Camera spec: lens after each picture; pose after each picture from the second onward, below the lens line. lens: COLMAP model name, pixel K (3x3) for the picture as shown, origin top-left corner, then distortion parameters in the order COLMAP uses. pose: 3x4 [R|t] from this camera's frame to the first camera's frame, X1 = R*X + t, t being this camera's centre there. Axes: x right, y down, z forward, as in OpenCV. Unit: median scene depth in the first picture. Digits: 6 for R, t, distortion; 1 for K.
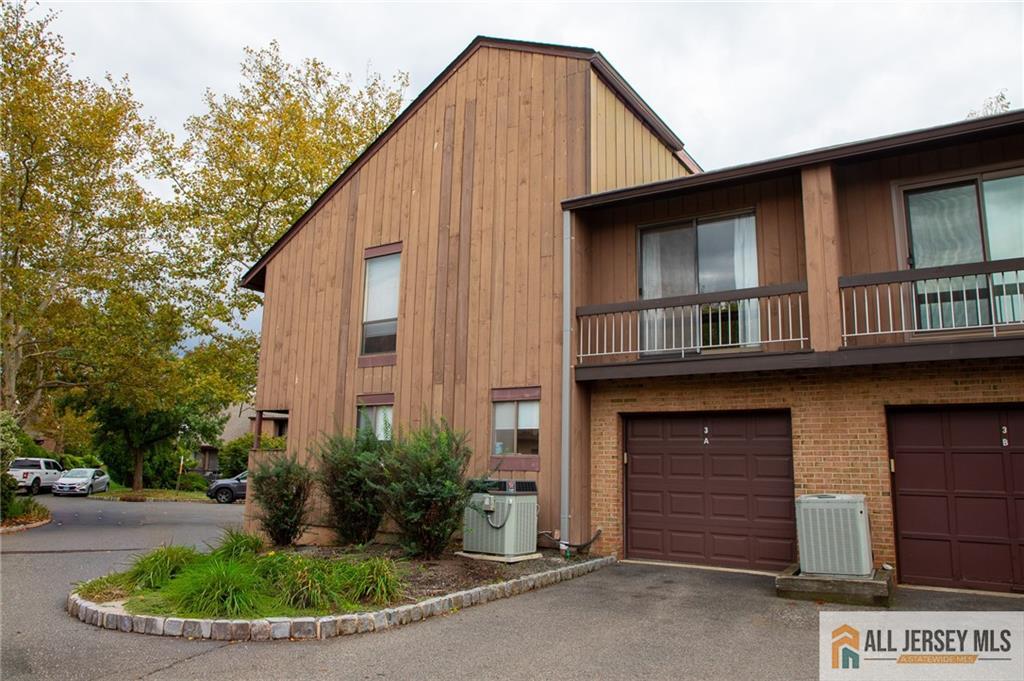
lens RADIAL K [[721.1, 0, 512.3], [0, 721.1, 339.5], [0, 0, 1]] dist [-0.025460, 0.002774]
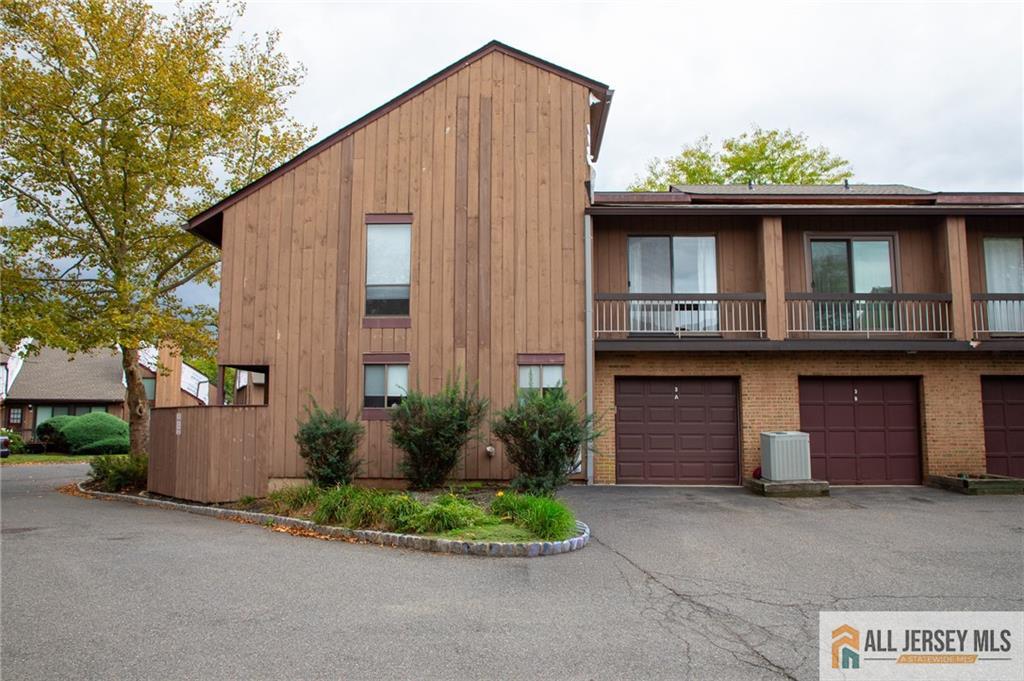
lens RADIAL K [[721.1, 0, 512.5], [0, 721.1, 342.5], [0, 0, 1]] dist [-0.025460, 0.002774]
pose [[0.852458, 0.036418, 0.521526, -0.642022], [-0.075765, 0.995645, 0.054315, -0.014693], [-0.517276, -0.085815, 0.851505, -0.016914]]
